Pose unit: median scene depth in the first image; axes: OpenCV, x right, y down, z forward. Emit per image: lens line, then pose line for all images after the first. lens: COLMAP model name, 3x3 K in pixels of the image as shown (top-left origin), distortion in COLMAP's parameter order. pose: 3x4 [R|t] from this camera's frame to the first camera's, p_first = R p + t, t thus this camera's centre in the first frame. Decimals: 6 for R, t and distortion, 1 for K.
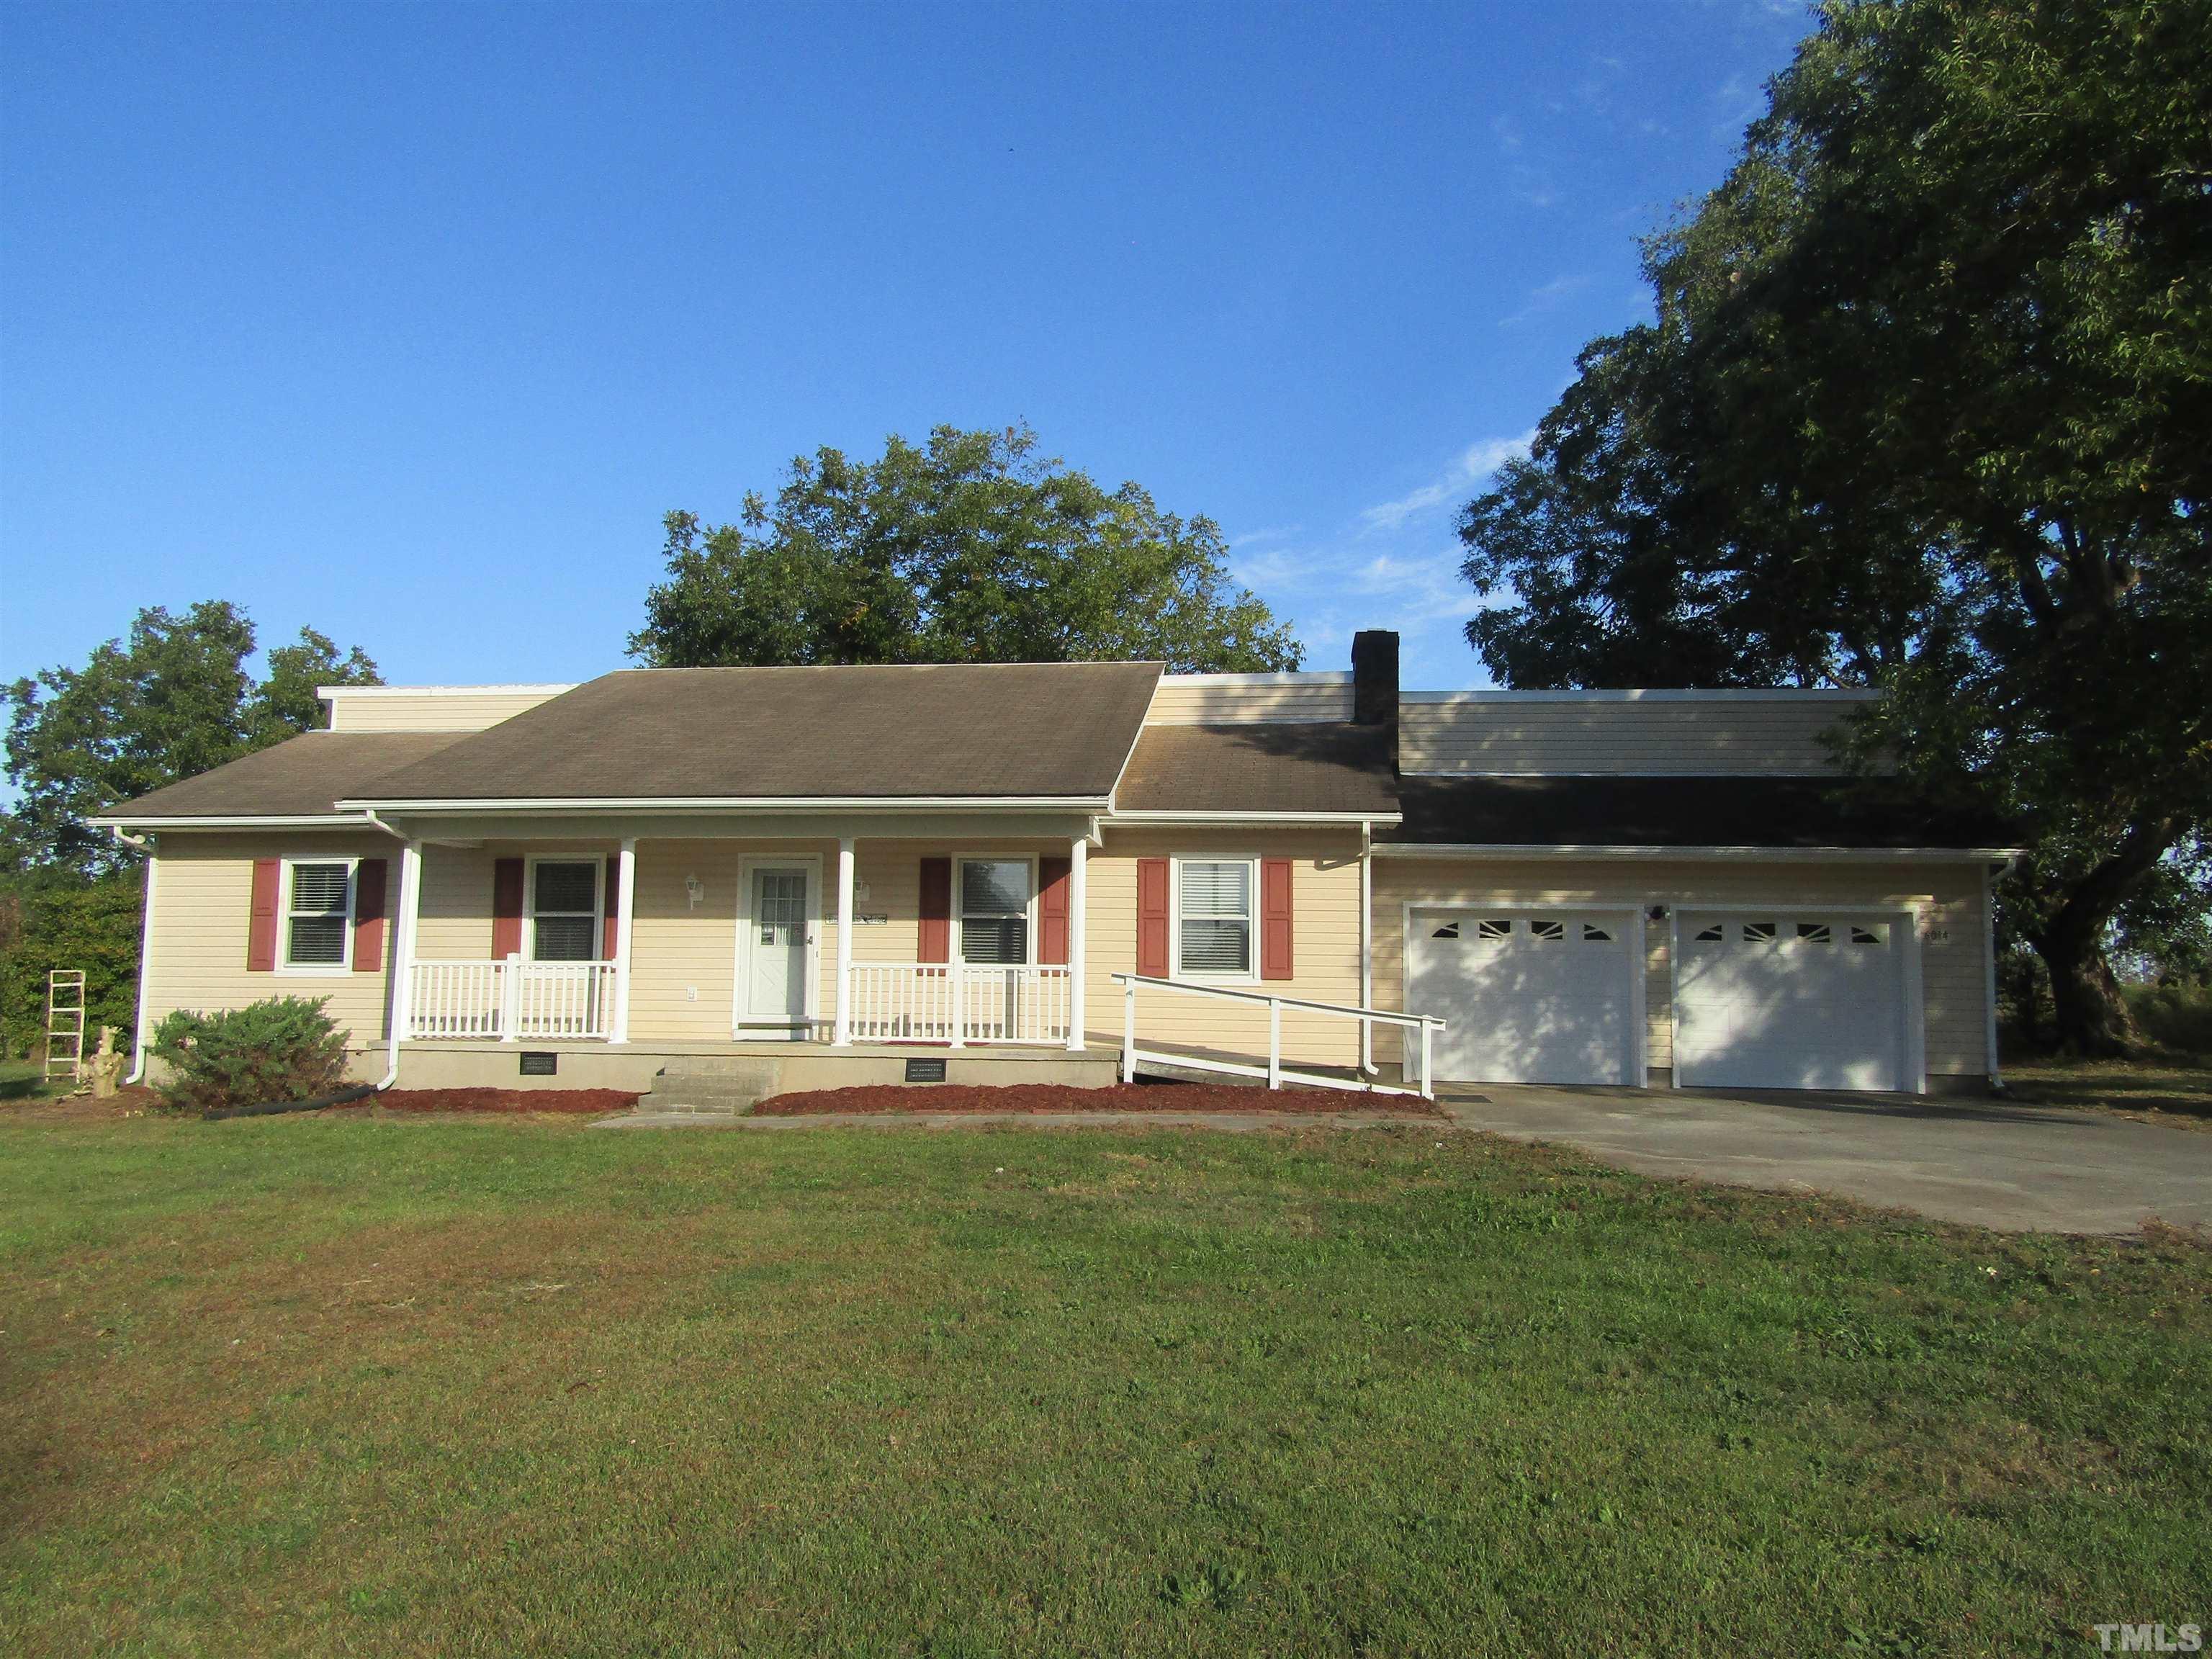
lens RADIAL K [[1657.0, 0, 1103.4], [0, 1657.0, 835.5], [0, 0, 1]] dist [-0.017302, 0.002512]
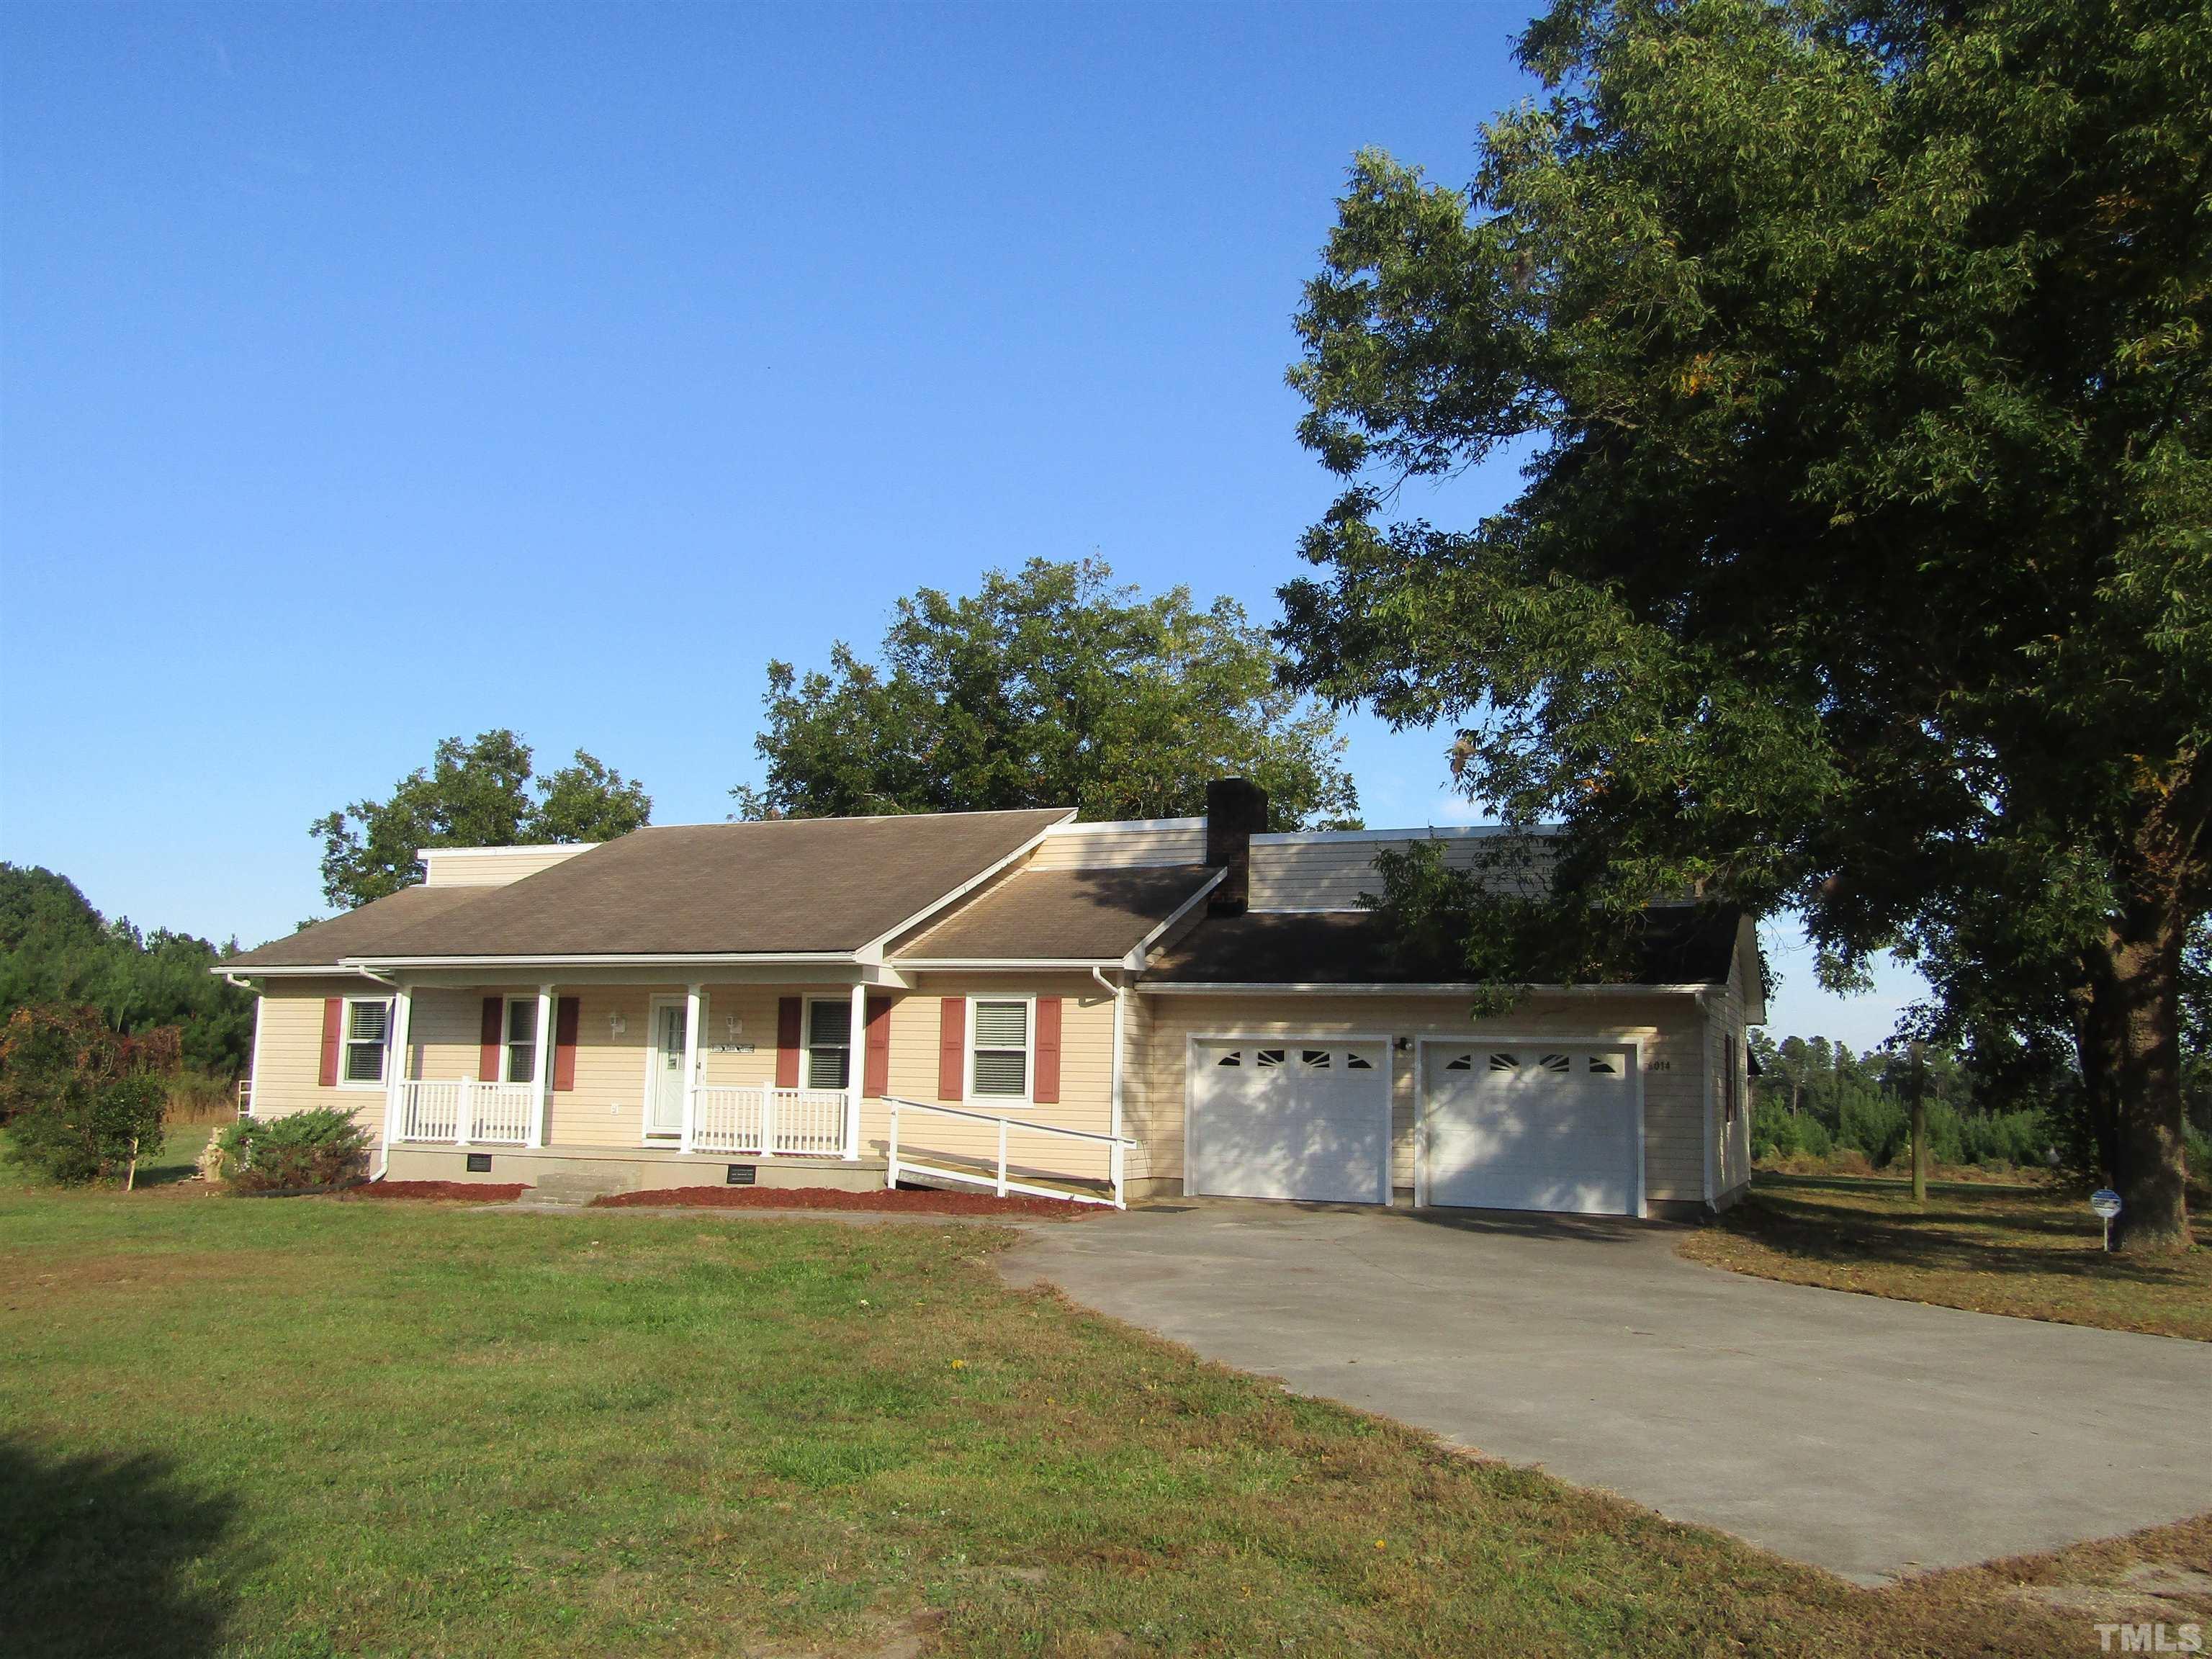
lens RADIAL K [[1955.9, 0, 1103.5], [0, 1955.9, 826.1], [0, 0, 1]] dist [-0.048177, -0.000525]
pose [[0.961624, -0.029578, -0.272773, 0.494905], [0.017712, 0.998791, -0.045861, -0.040510], [0.273799, 0.039269, 0.960985, -0.291435]]
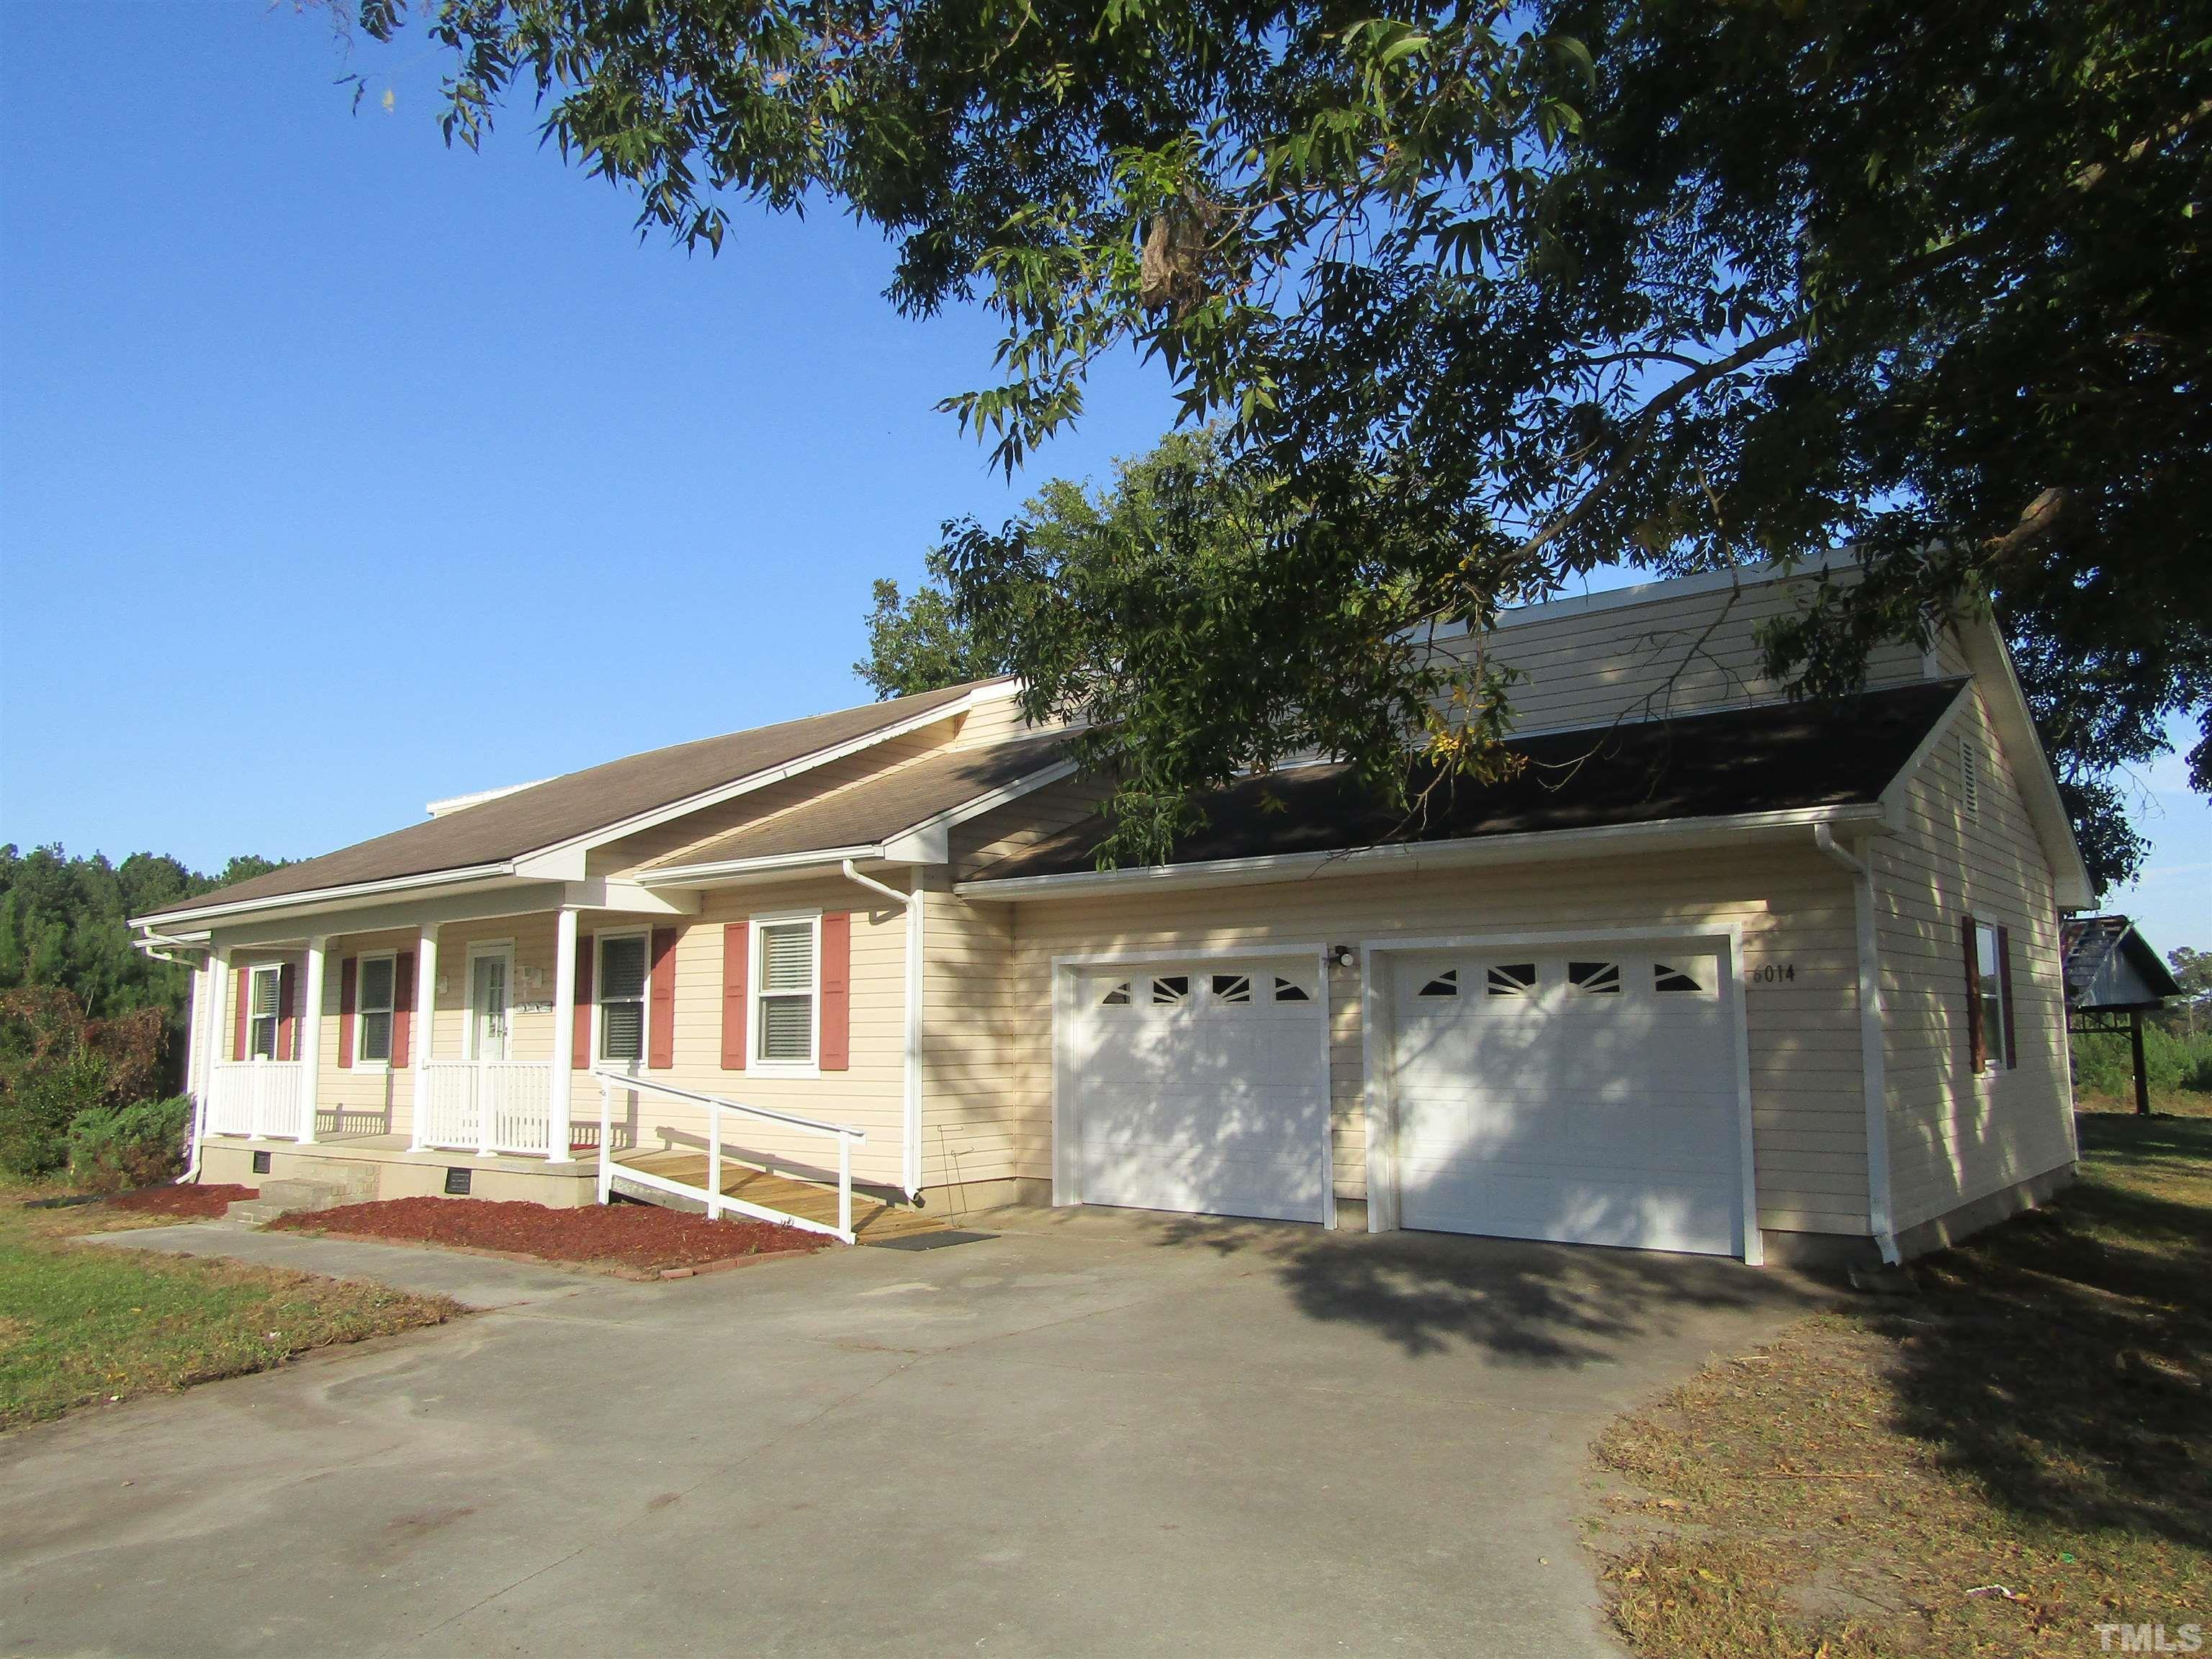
lens RADIAL K [[1550.6, 0, 1106.0], [0, 1550.6, 829.5], [0, 0, 1]] dist [-0.013699, -0.001497]
pose [[0.849110, -0.092197, -0.520108, 0.574647], [0.079591, 0.995739, -0.046571, 0.017676], [0.522186, -0.001852, 0.852830, 0.421360]]
